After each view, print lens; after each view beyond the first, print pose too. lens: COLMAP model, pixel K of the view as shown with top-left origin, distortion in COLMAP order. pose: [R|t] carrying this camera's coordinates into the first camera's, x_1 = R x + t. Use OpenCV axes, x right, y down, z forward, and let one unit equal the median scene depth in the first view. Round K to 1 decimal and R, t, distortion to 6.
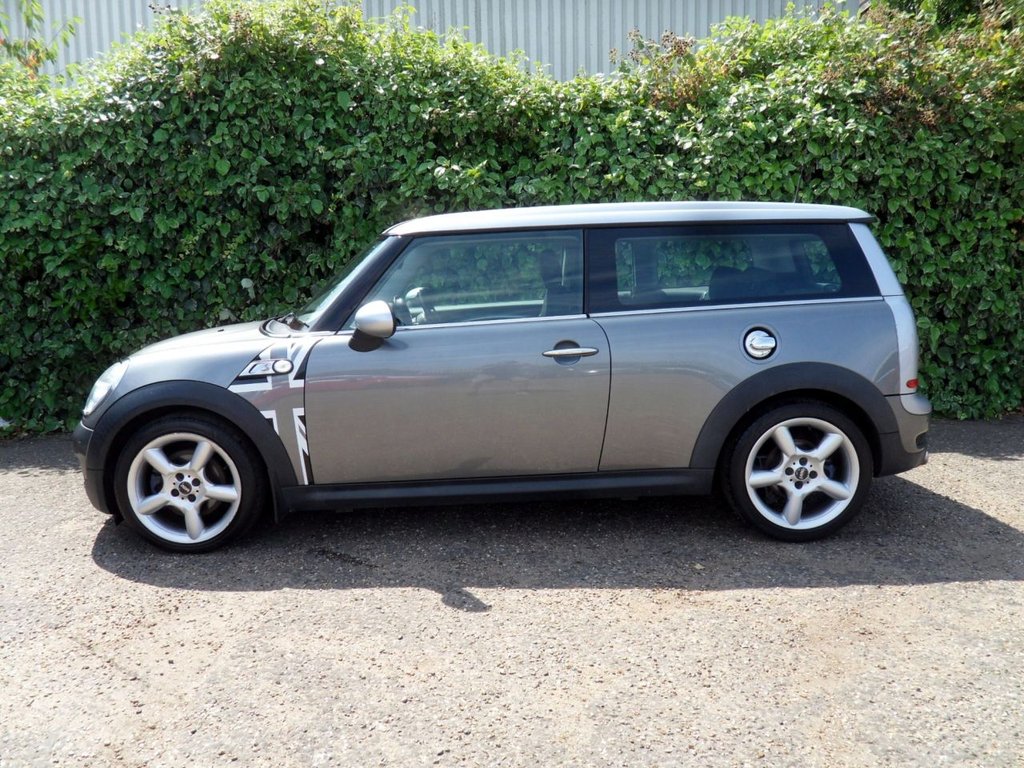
lens RADIAL K [[899.1, 0, 512.0], [0, 899.1, 384.0], [0, 0, 1]] dist [-0.013642, -0.008490]
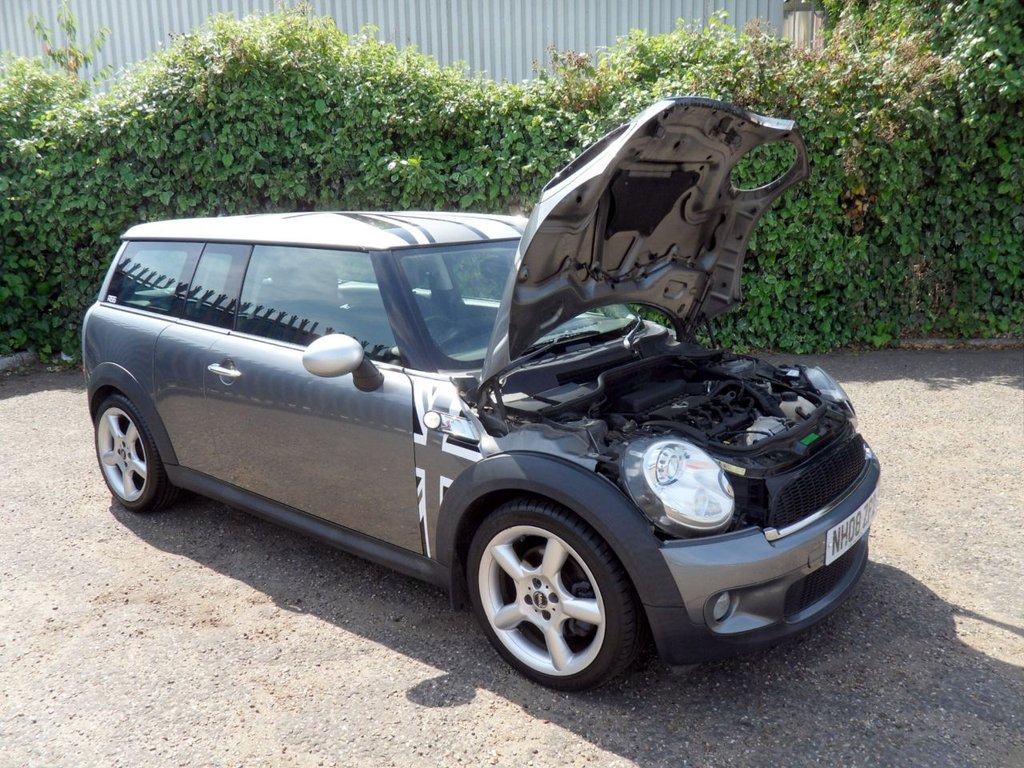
lens RADIAL K [[852.4, 0, 508.0], [0, 852.4, 391.5], [0, 0, 1]] dist [0.007616, -0.065168]
pose [[0.999992, -0.001552, -0.003797, 0.084695], [0.001840, 0.997026, 0.077044, -0.001653], [0.003666, -0.077050, 0.997021, -0.249231]]
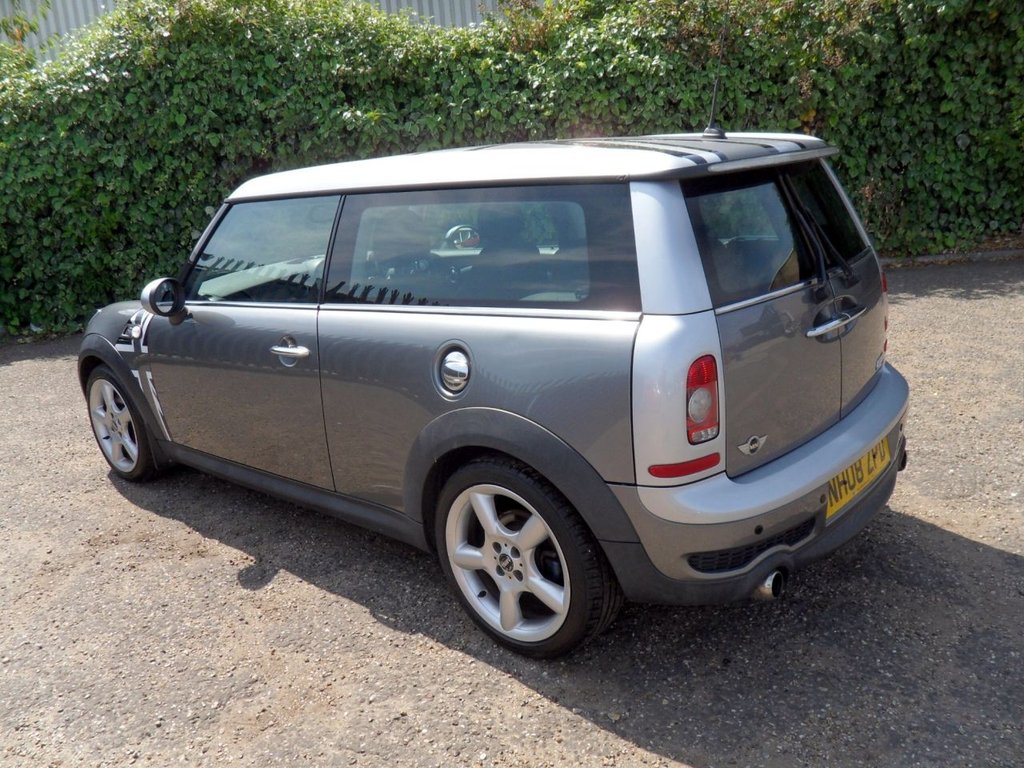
lens RADIAL K [[852.4, 0, 508.0], [0, 852.4, 391.5], [0, 0, 1]] dist [0.007616, -0.065168]
pose [[0.997719, -0.064186, 0.020913, 0.097555], [0.060827, 0.989127, 0.133897, 0.010601], [-0.029279, -0.132320, 0.990775, -0.284051]]
